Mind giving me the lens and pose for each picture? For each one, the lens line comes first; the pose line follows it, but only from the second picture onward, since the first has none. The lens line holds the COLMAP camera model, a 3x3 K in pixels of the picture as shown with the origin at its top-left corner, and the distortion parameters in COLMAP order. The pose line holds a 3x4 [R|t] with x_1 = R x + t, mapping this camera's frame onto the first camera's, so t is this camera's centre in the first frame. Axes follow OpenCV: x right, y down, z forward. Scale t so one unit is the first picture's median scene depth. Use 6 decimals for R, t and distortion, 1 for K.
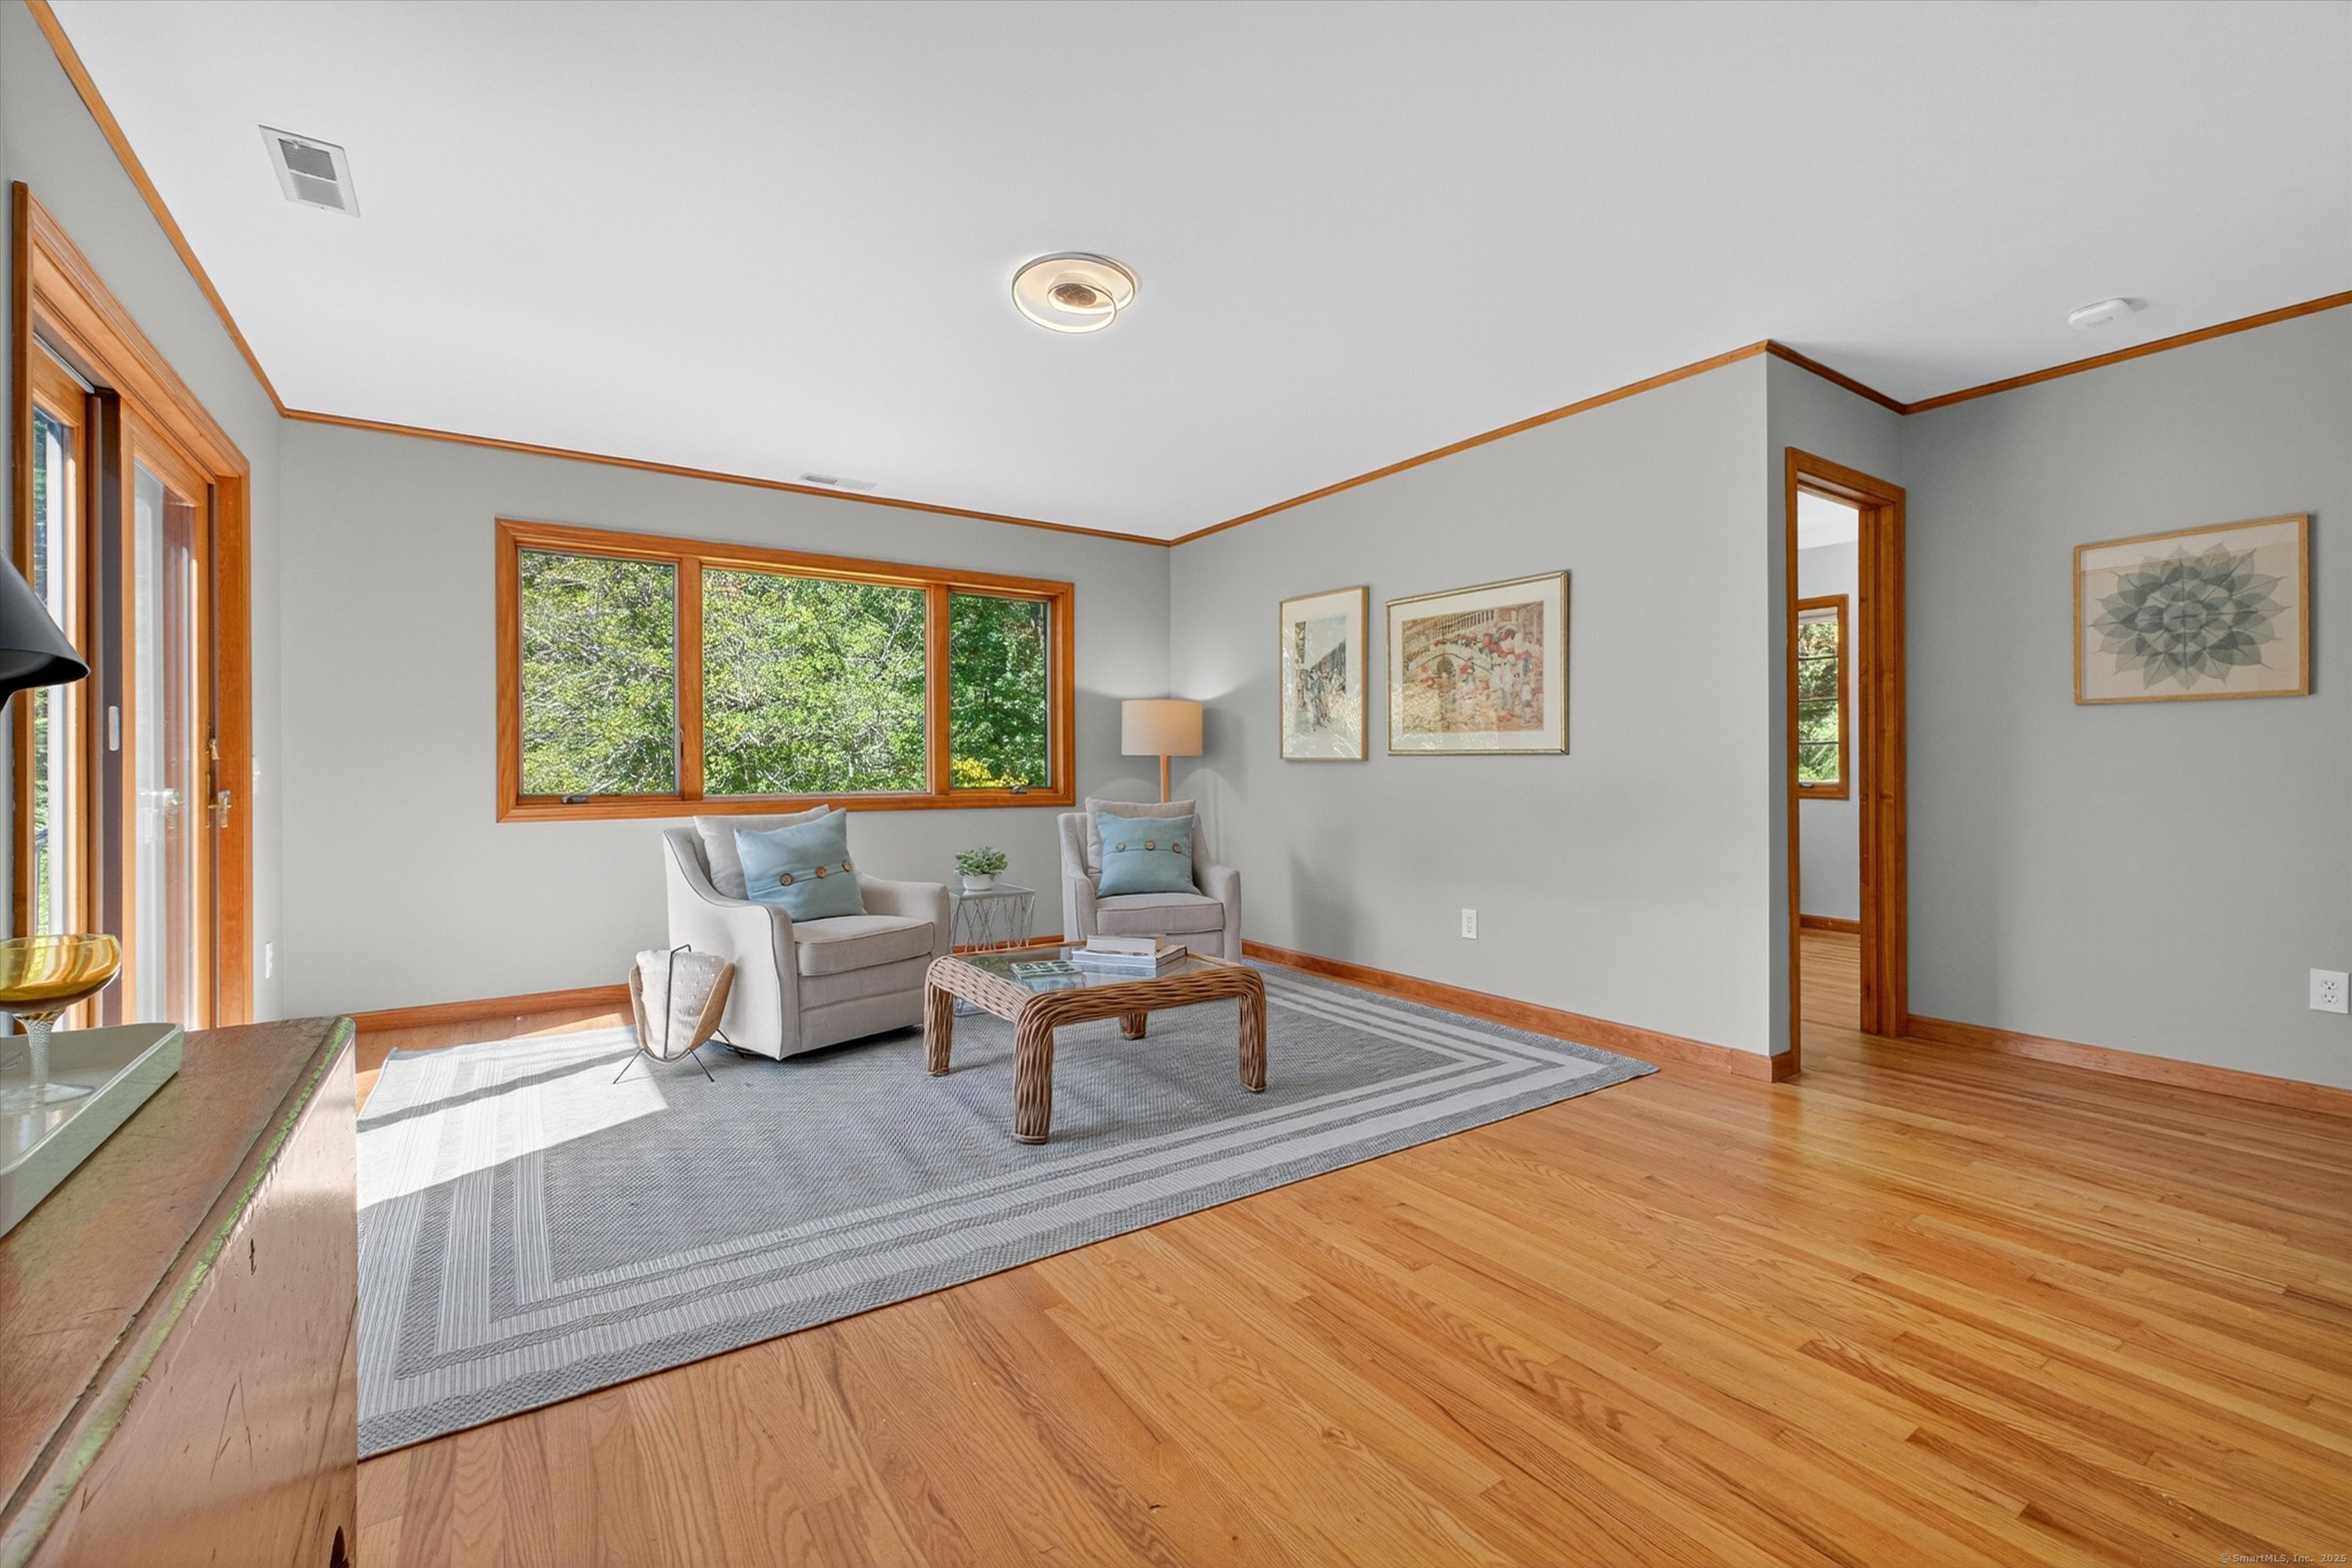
lens RADIAL K [[1000.2, 0, 1196.0], [0, 1000.2, 773.3], [0, 0, 1]] dist [0.002684, -0.000121]
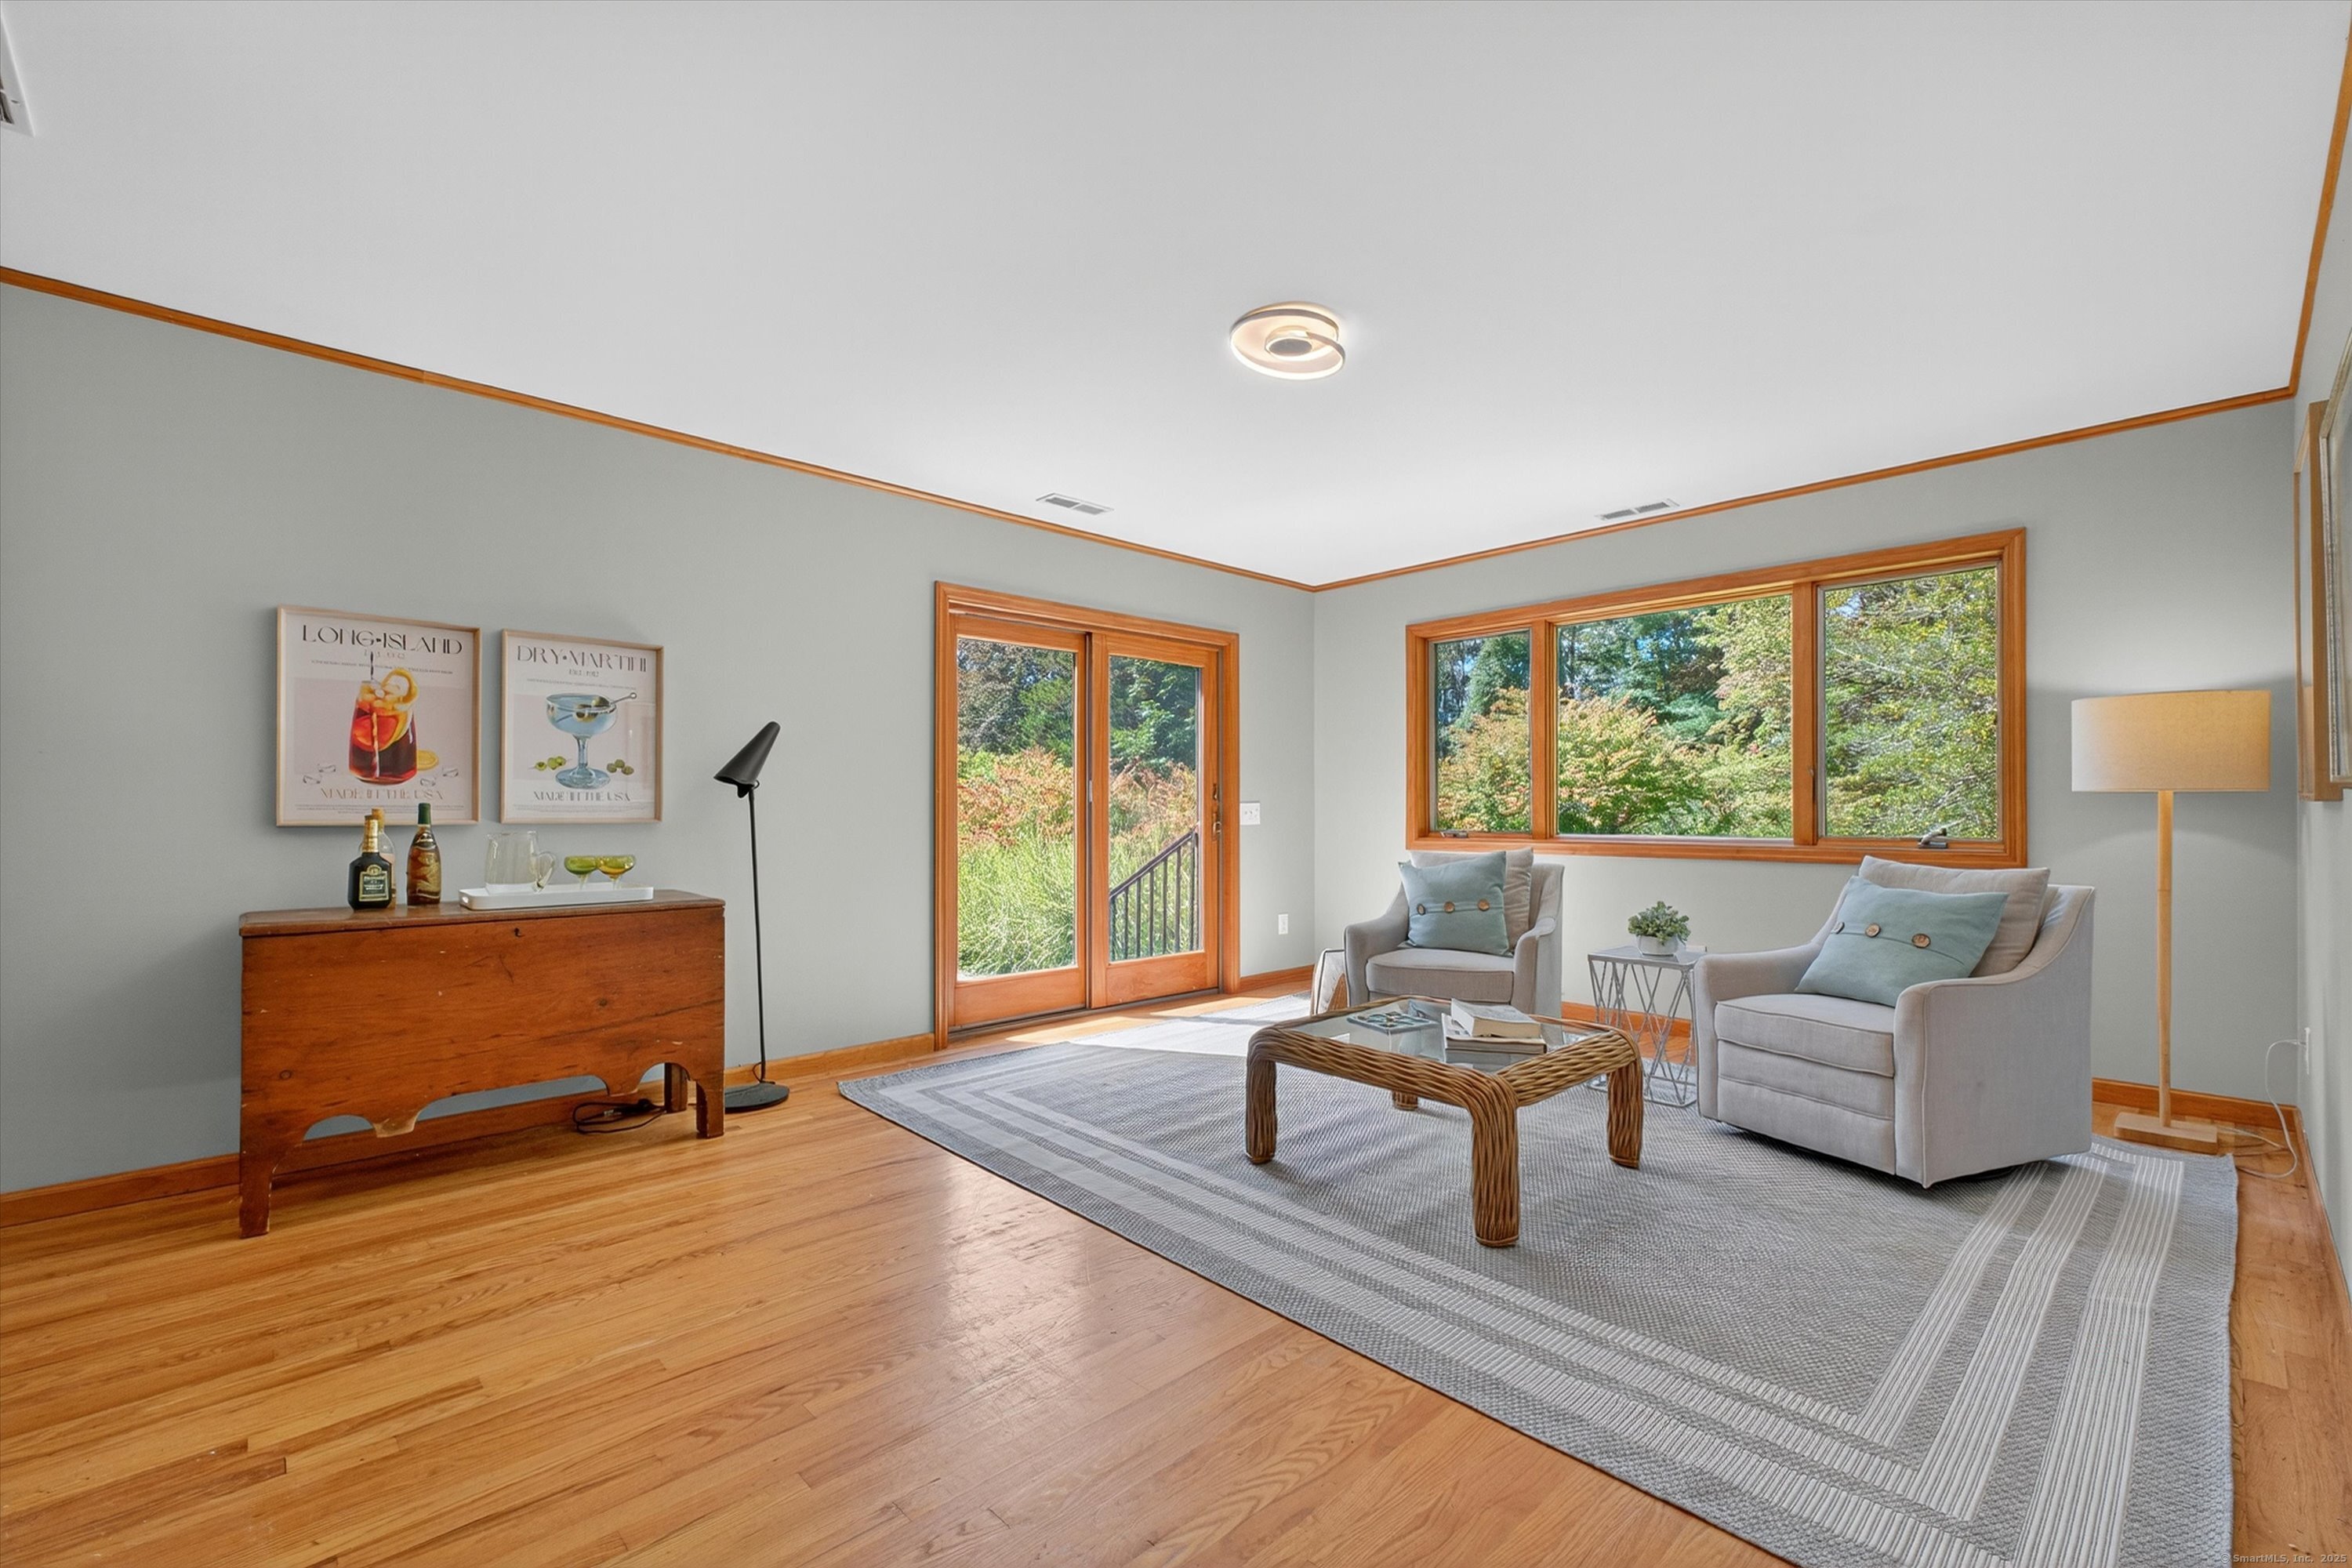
lens RADIAL K [[1000.2, 0, 1199.9], [0, 1000.2, 794.4], [0, 0, 1]] dist [0.002684, -0.000121]
pose [[0.164247, -0.012901, -0.986335, 0.811137], [-0.009069, 0.999852, -0.014588, -0.005085], [0.986378, 0.011341, 0.164105, 0.700227]]
